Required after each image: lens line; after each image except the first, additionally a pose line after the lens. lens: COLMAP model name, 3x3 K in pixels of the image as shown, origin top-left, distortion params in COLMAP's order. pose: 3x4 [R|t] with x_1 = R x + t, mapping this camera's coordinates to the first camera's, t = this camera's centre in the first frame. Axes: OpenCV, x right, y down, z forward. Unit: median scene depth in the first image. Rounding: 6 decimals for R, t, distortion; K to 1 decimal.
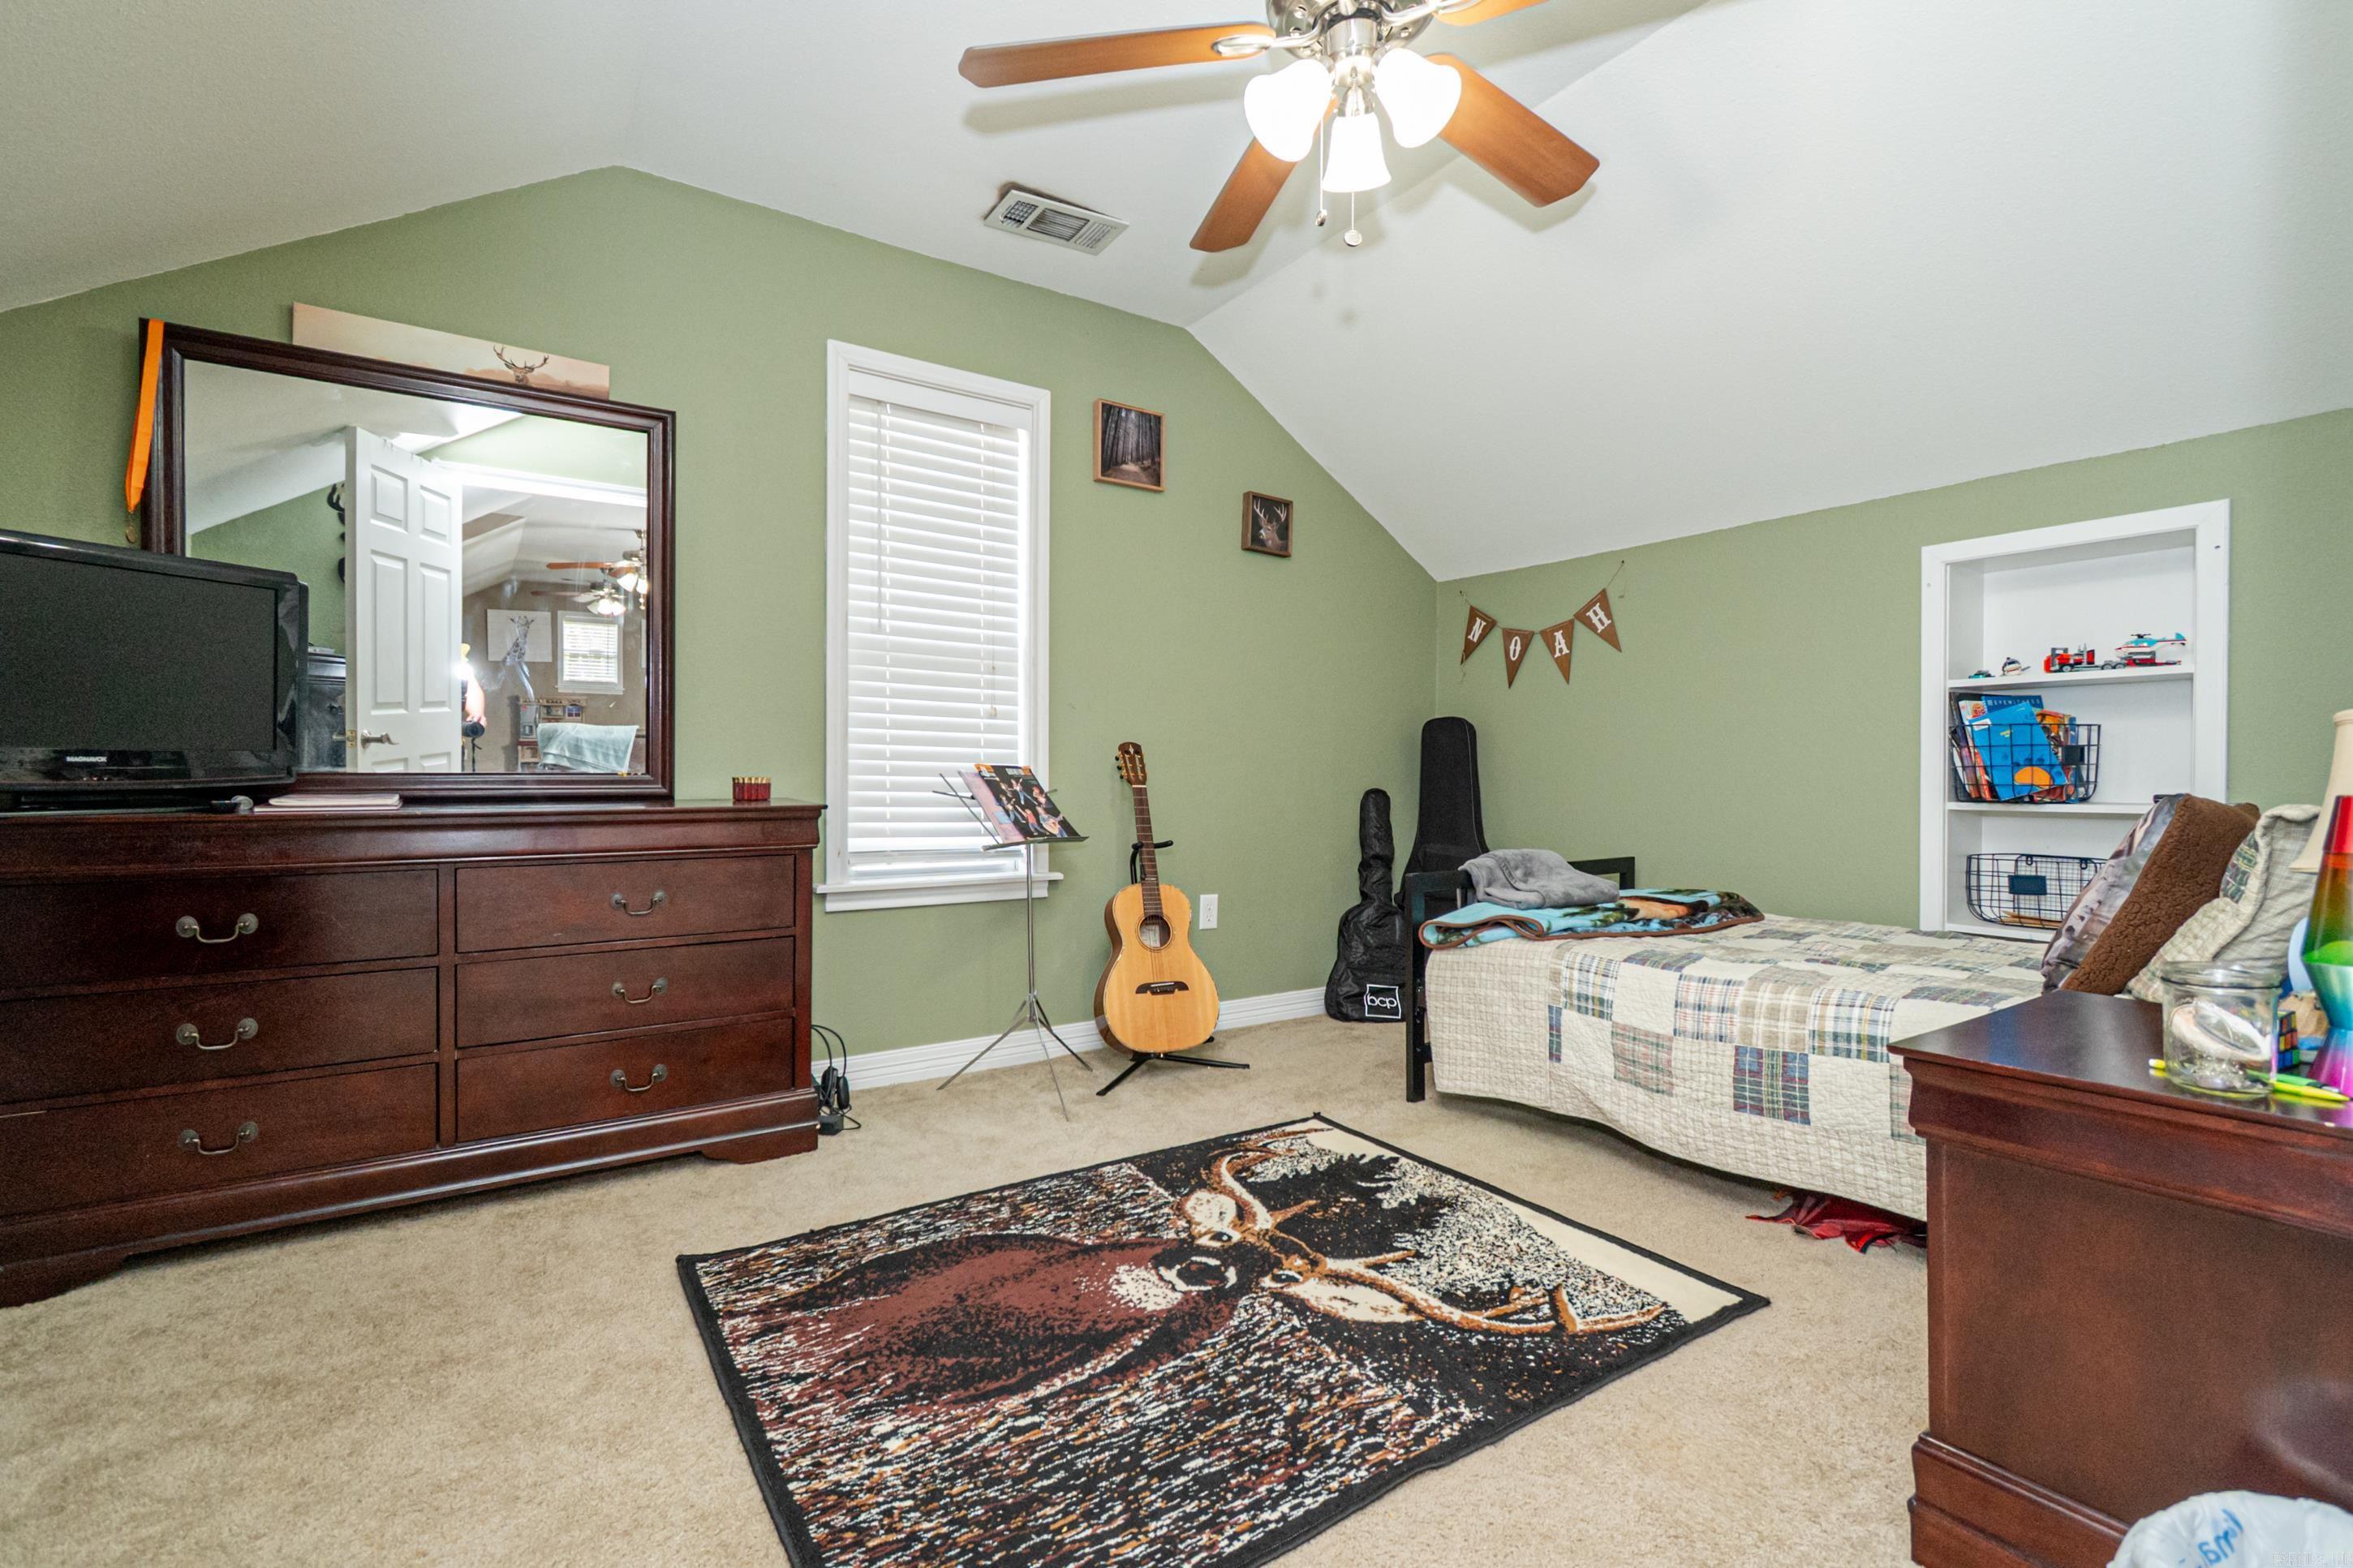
lens RADIAL K [[1043.9, 0, 1178.5], [0, 1043.9, 777.6], [0, 0, 1]] dist [0.001378, -0.000674]
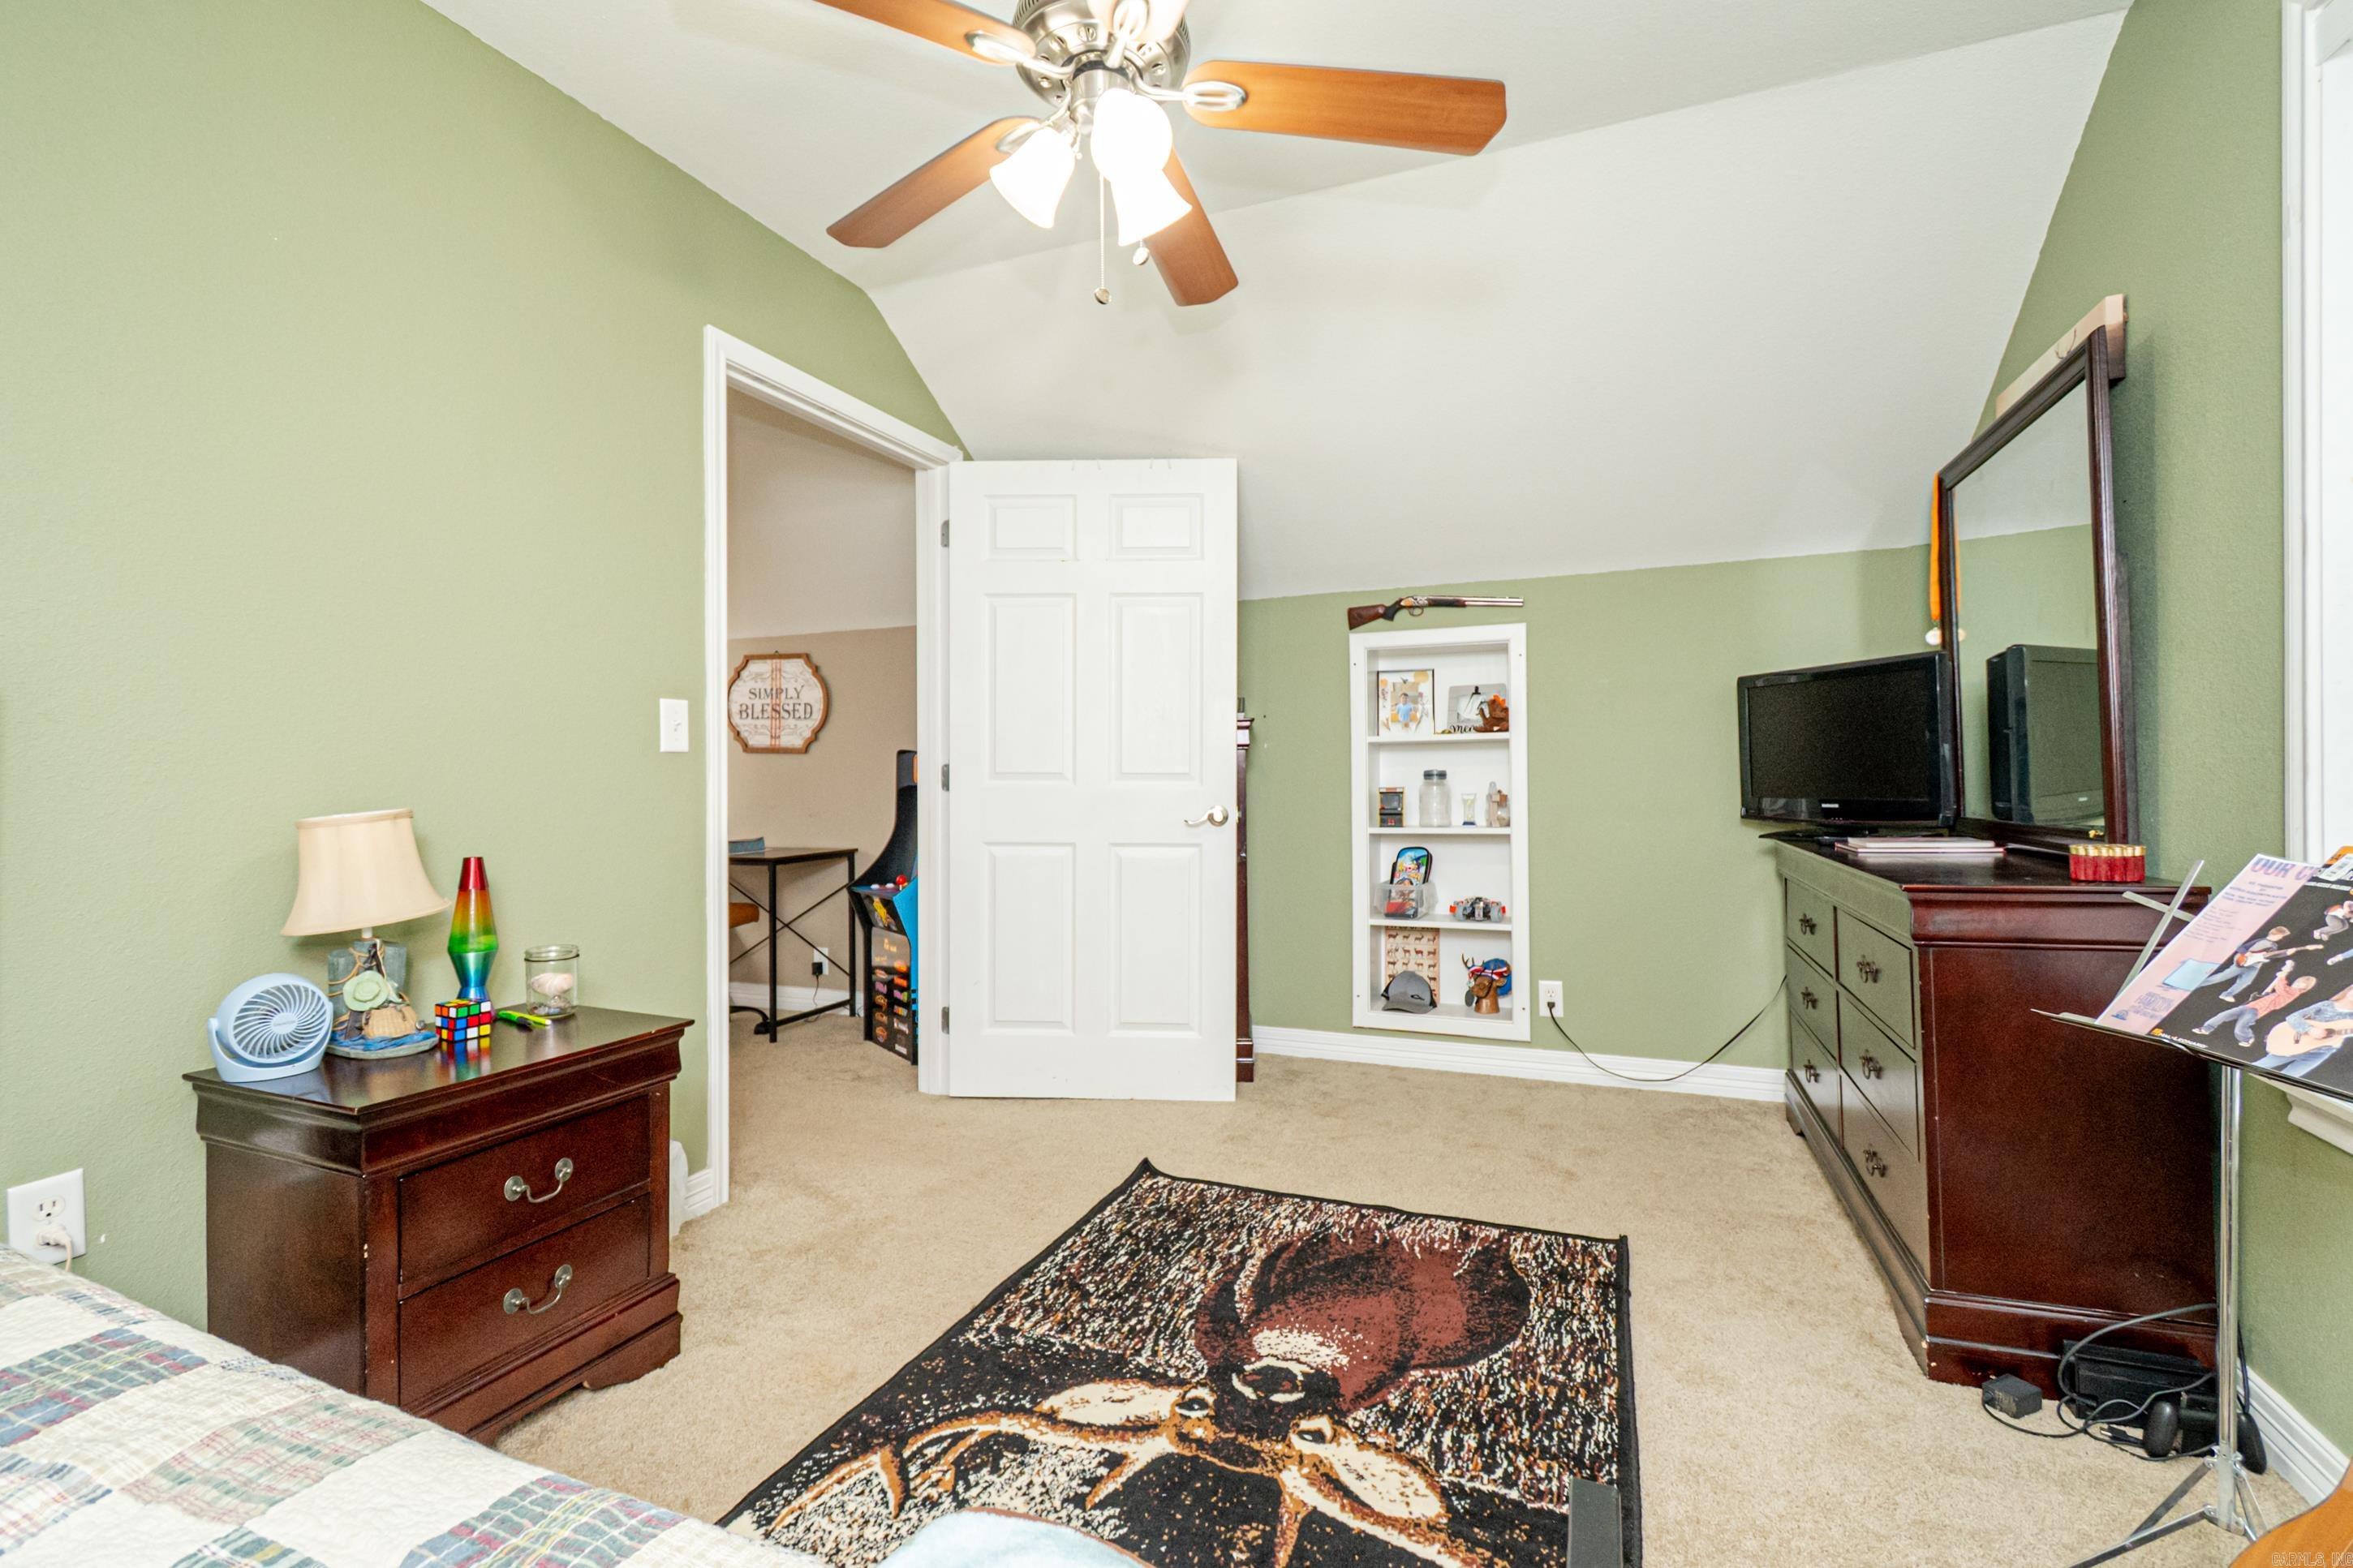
lens RADIAL K [[1043.9, 0, 1178.2], [0, 1043.9, 783.6], [0, 0, 1]] dist [0.001378, -0.000674]
pose [[-0.829566, 0.007700, -0.558356, 0.656926], [0.005274, 0.999968, 0.005956, -0.070112], [0.558385, 0.001996, -0.829580, 1.863414]]
